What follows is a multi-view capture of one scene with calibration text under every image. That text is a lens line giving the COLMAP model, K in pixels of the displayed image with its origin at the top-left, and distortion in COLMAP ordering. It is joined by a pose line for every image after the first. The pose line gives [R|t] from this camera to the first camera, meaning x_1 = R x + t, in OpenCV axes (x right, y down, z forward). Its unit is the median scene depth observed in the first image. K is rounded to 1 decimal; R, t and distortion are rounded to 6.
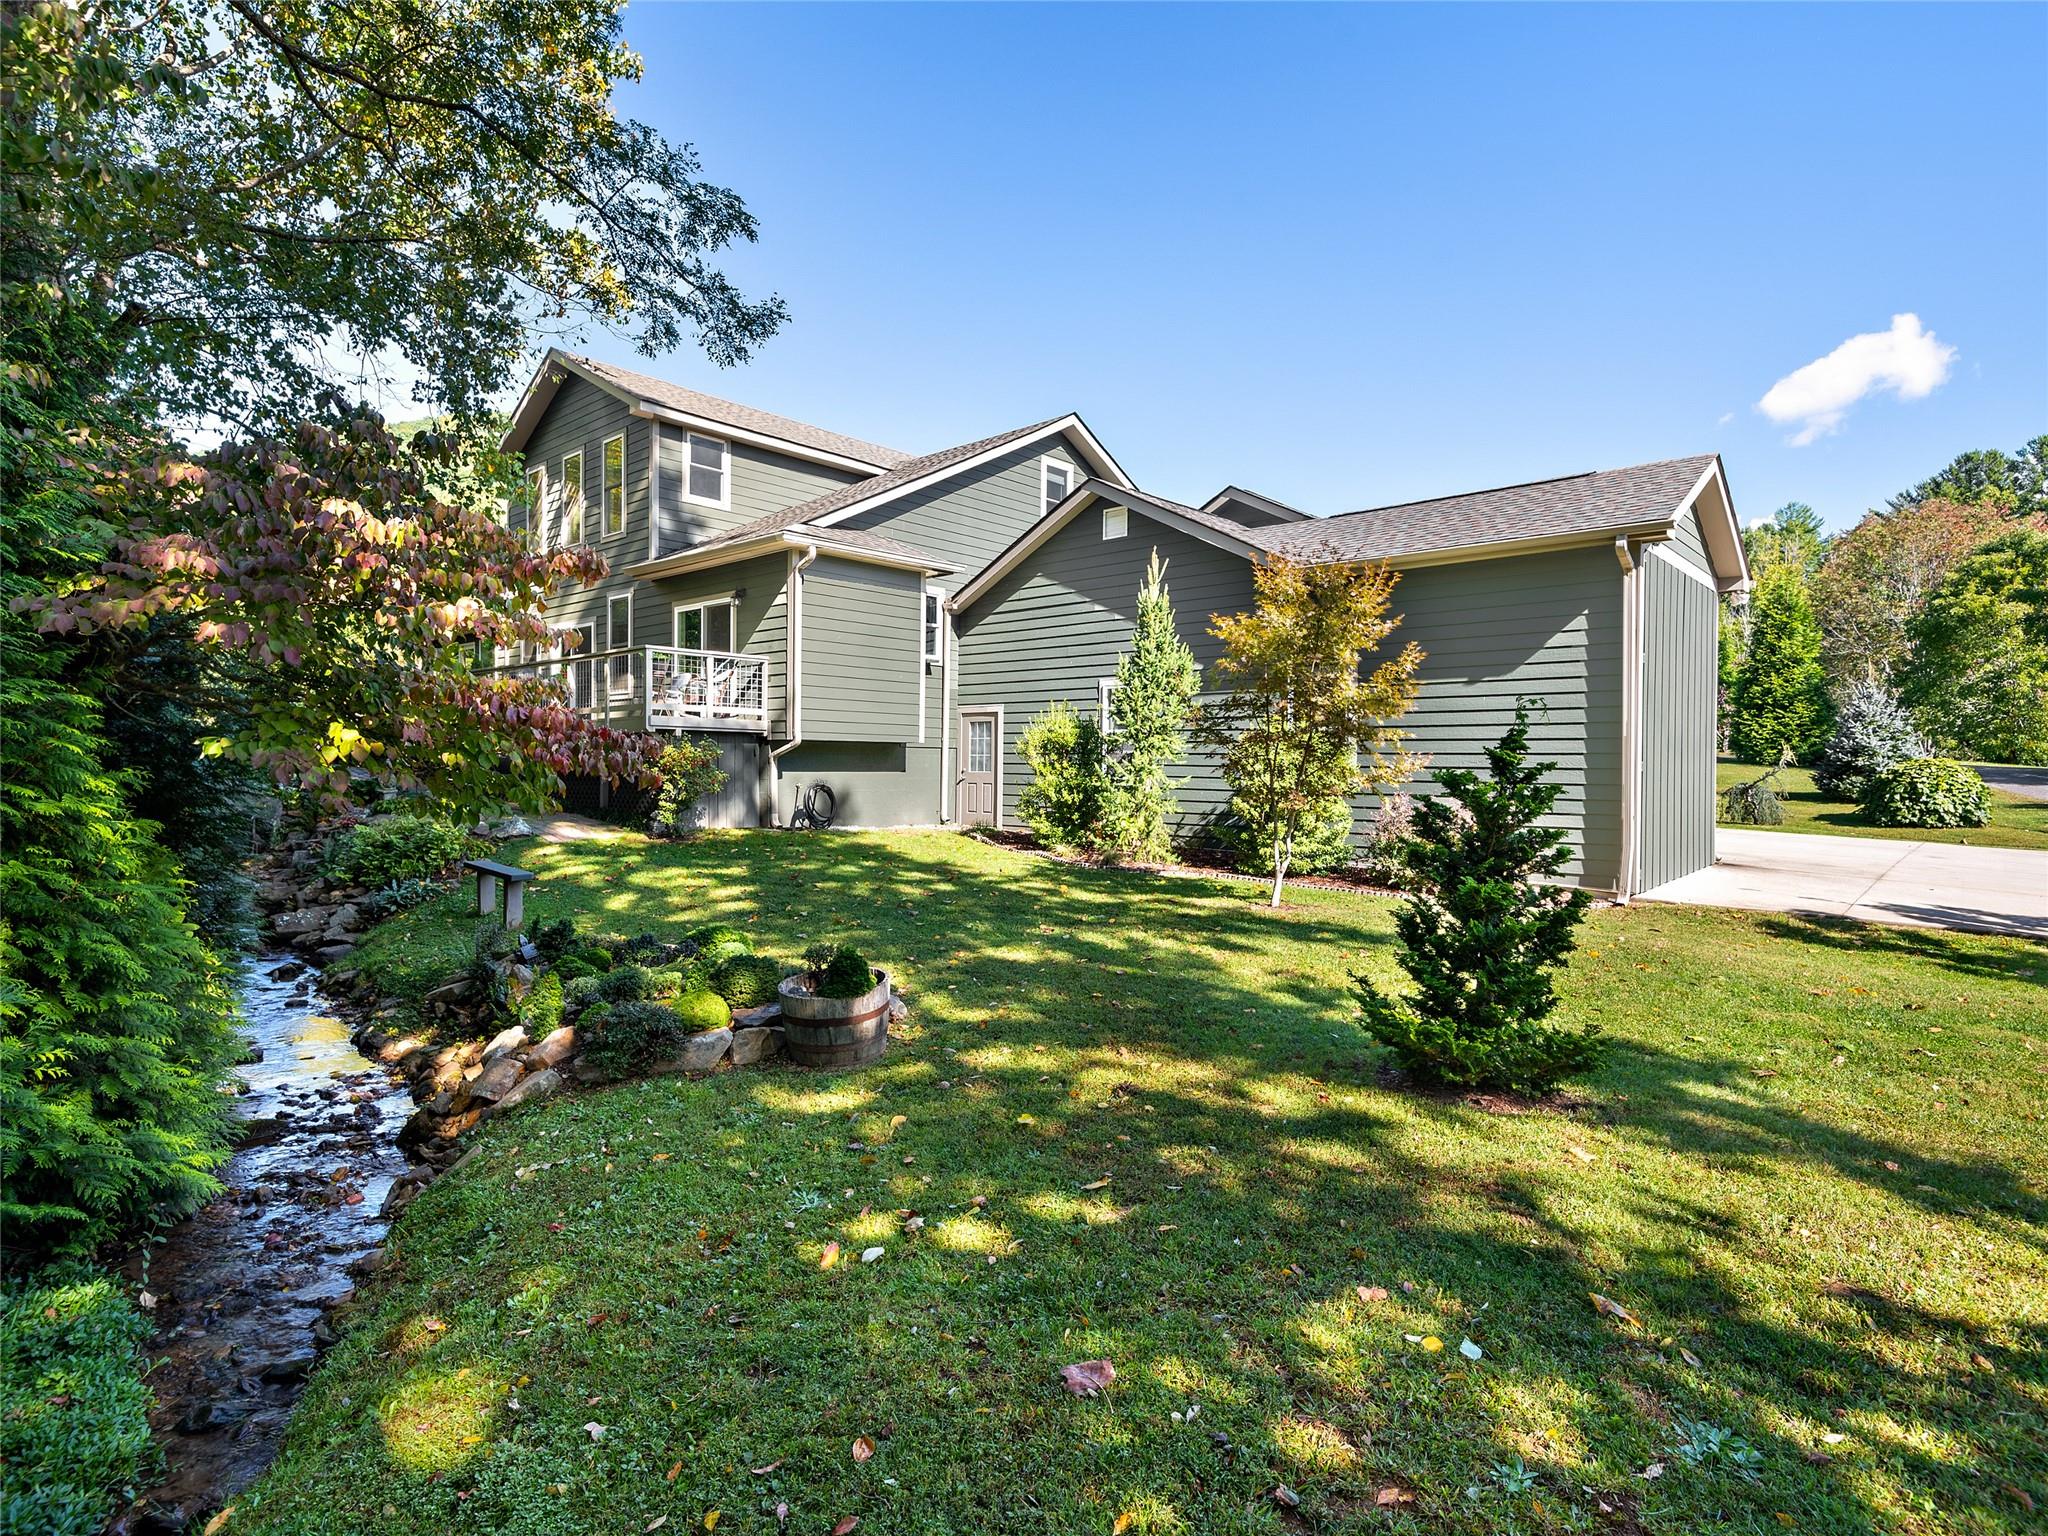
lens RADIAL K [[1043.2, 0, 1024.0], [0, 1043.2, 768.0], [0, 0, 1]] dist [0.000464, 0.000214]
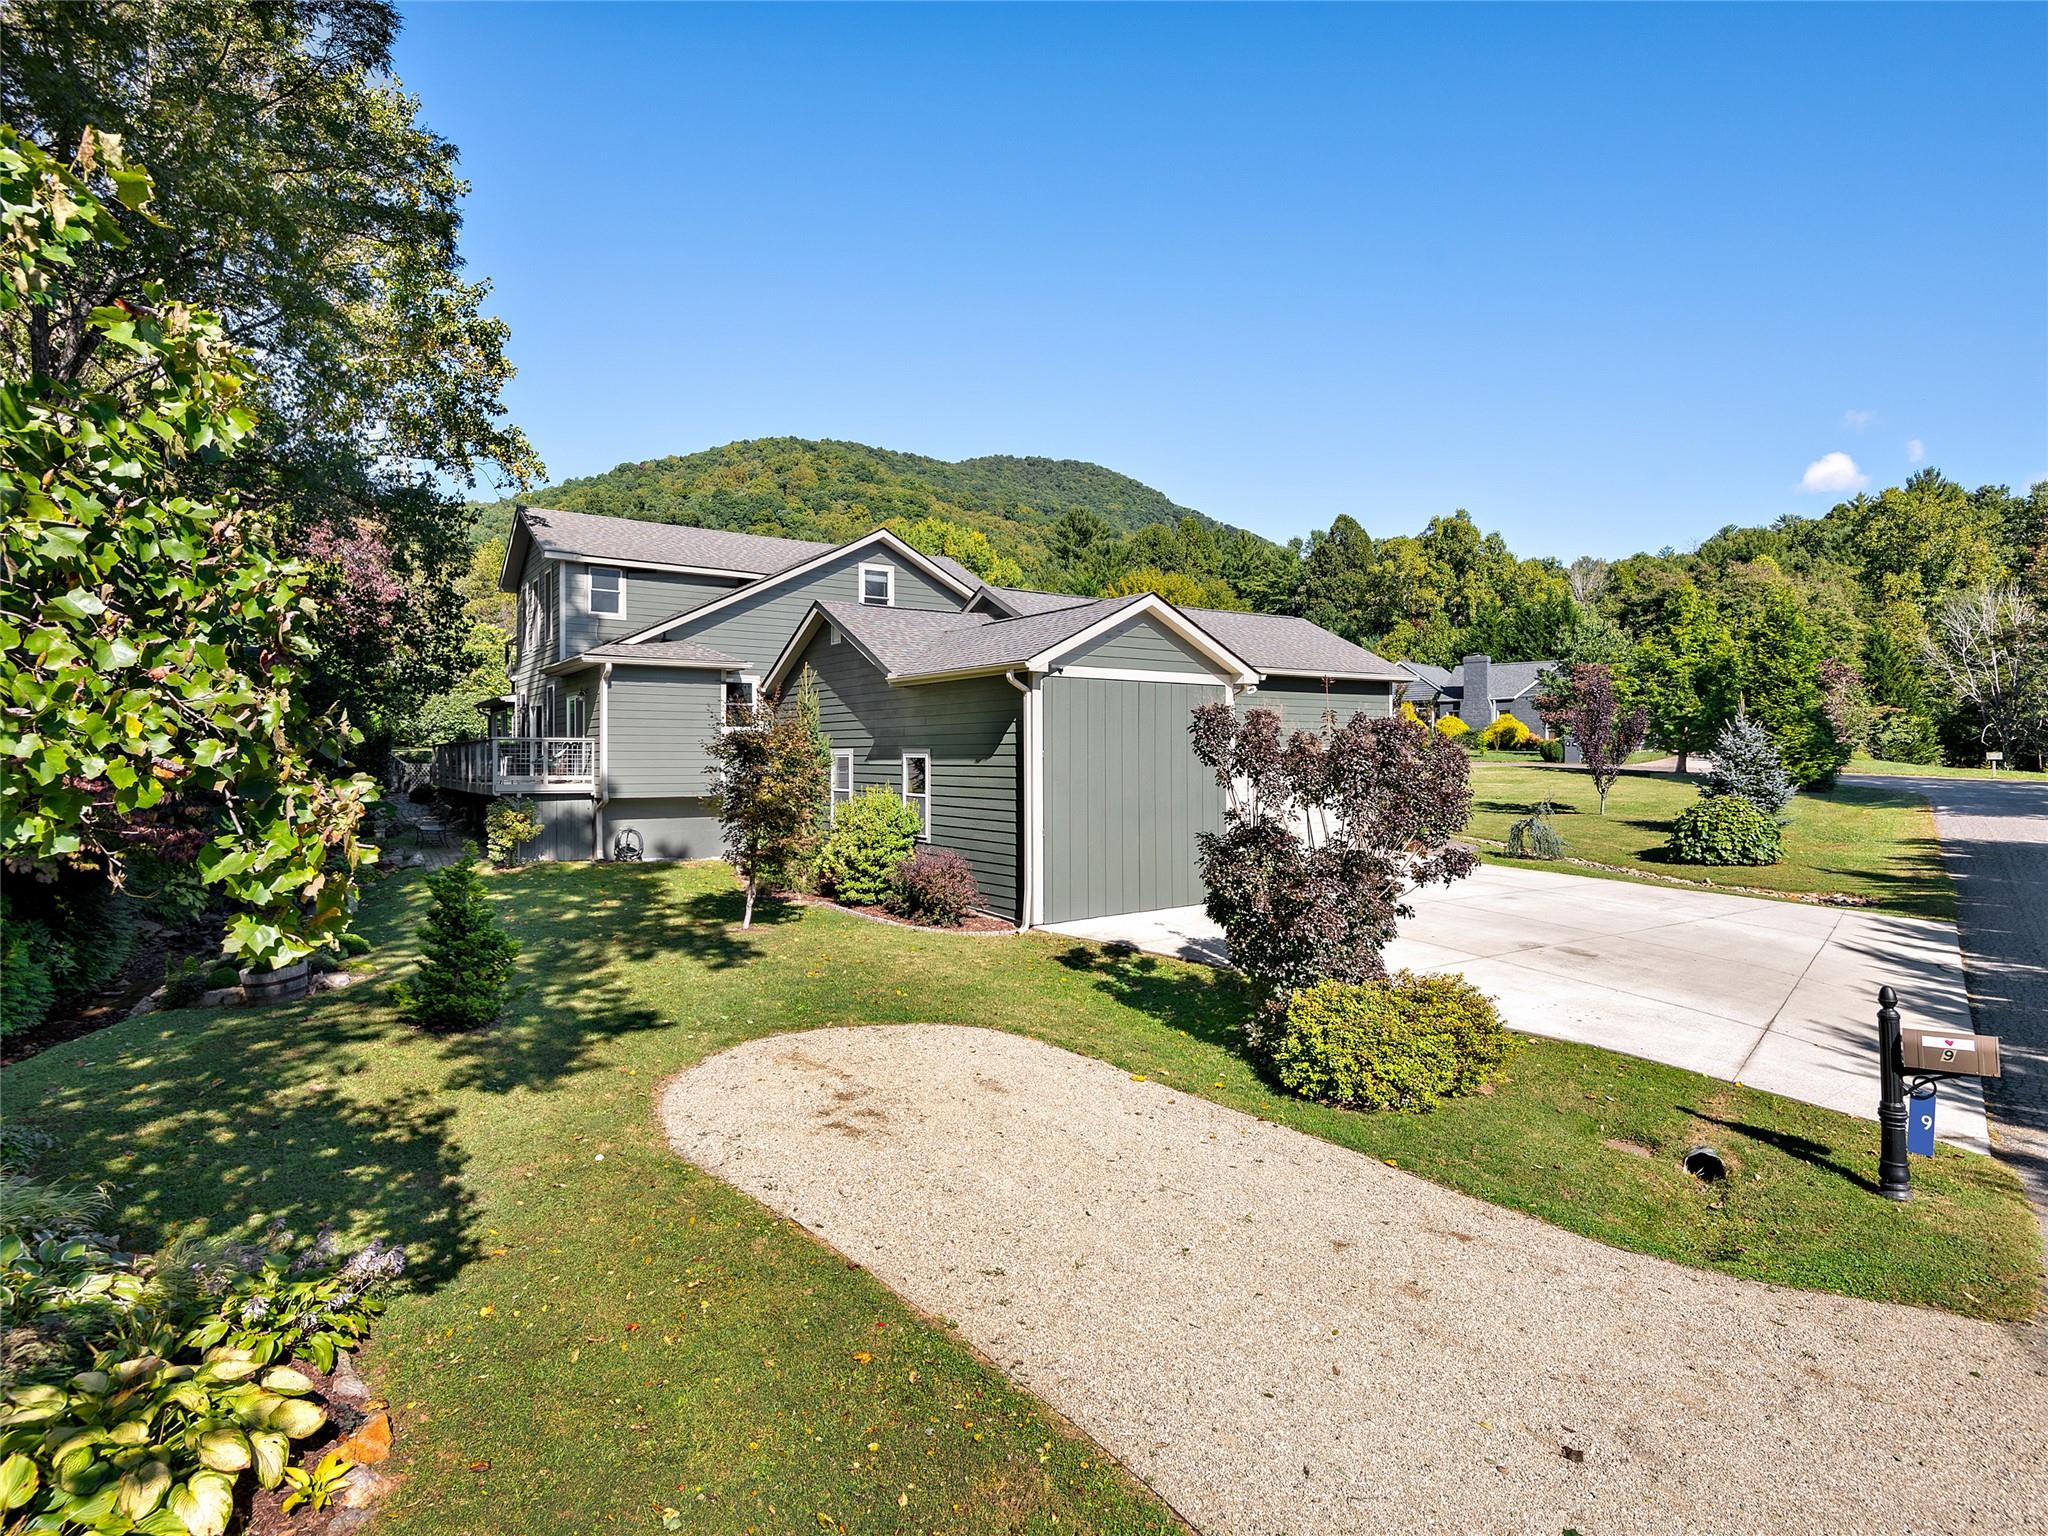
lens RADIAL K [[1043.2, 0, 1024.0], [0, 1043.2, 768.0], [0, 0, 1]] dist [0.000464, 0.000214]
pose [[0.974761, -0.005753, -0.223179, 0.531958], [0.006065, 0.999981, 0.000712, -0.054011], [0.223170, -0.002048, 0.974777, -0.205248]]
